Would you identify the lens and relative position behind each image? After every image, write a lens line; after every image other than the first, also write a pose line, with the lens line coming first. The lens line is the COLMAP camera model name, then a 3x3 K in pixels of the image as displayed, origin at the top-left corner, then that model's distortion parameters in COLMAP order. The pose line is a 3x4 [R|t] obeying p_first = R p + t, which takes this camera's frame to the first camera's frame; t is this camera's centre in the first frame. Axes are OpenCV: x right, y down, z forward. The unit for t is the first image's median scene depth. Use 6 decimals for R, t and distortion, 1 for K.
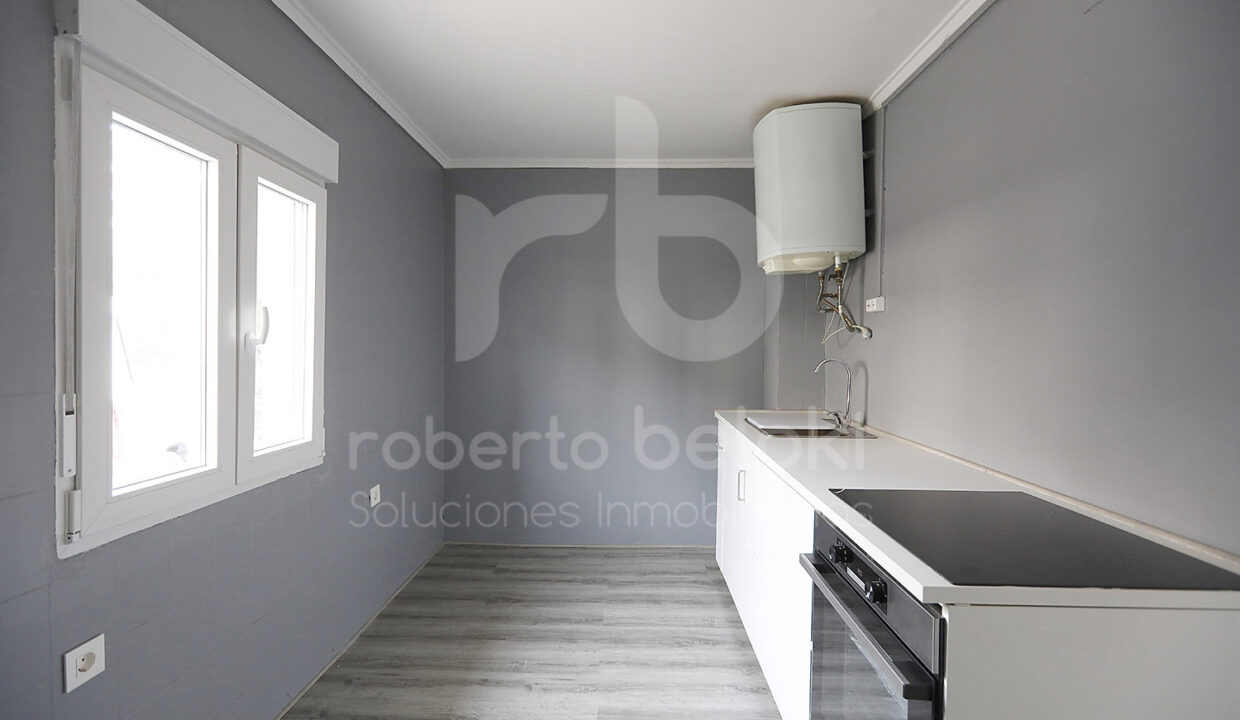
lens RADIAL K [[563.0, 0, 600.1], [0, 563.0, 366.3], [0, 0, 1]] dist [-0.000787, 0.000155]
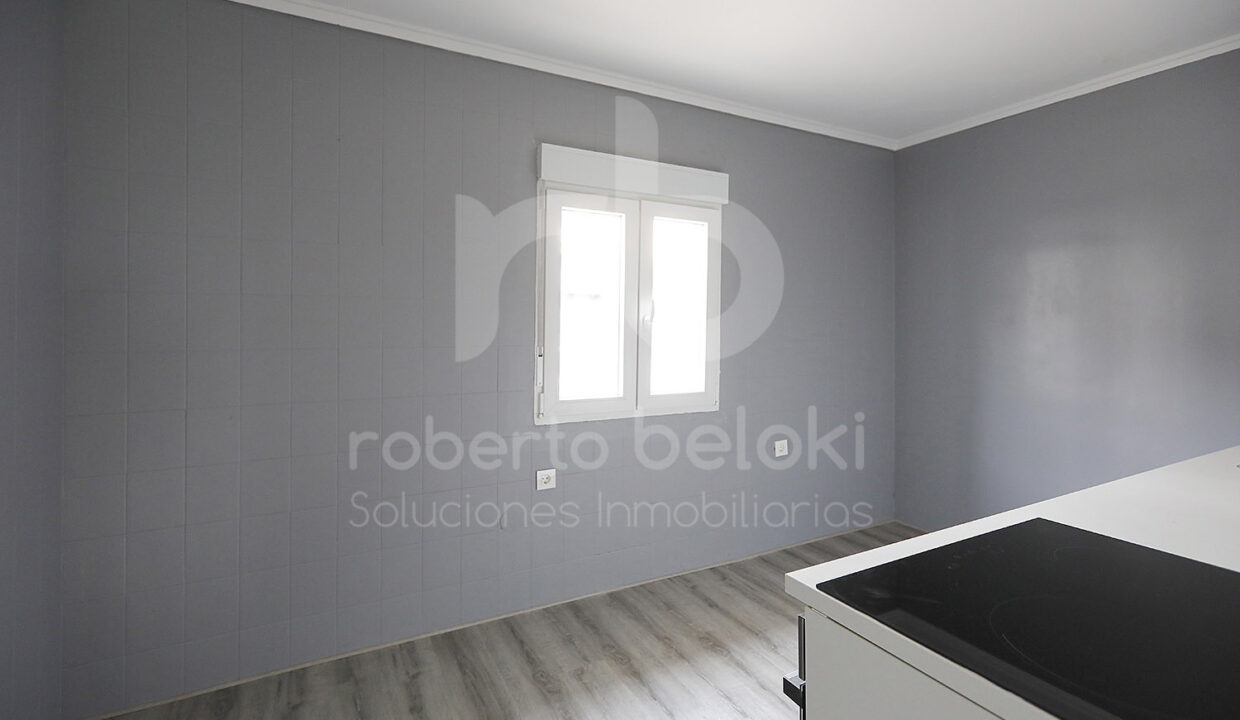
lens RADIAL K [[546.4, 0, 610.6], [0, 546.4, 329.4], [0, 0, 1]] dist [-0.000477, 0.000067]
pose [[0.508980, 0.014033, -0.860664, 0.471802], [-0.034582, 0.999393, -0.004156, -0.007764], [0.860083, 0.031878, 0.509156, 0.093189]]
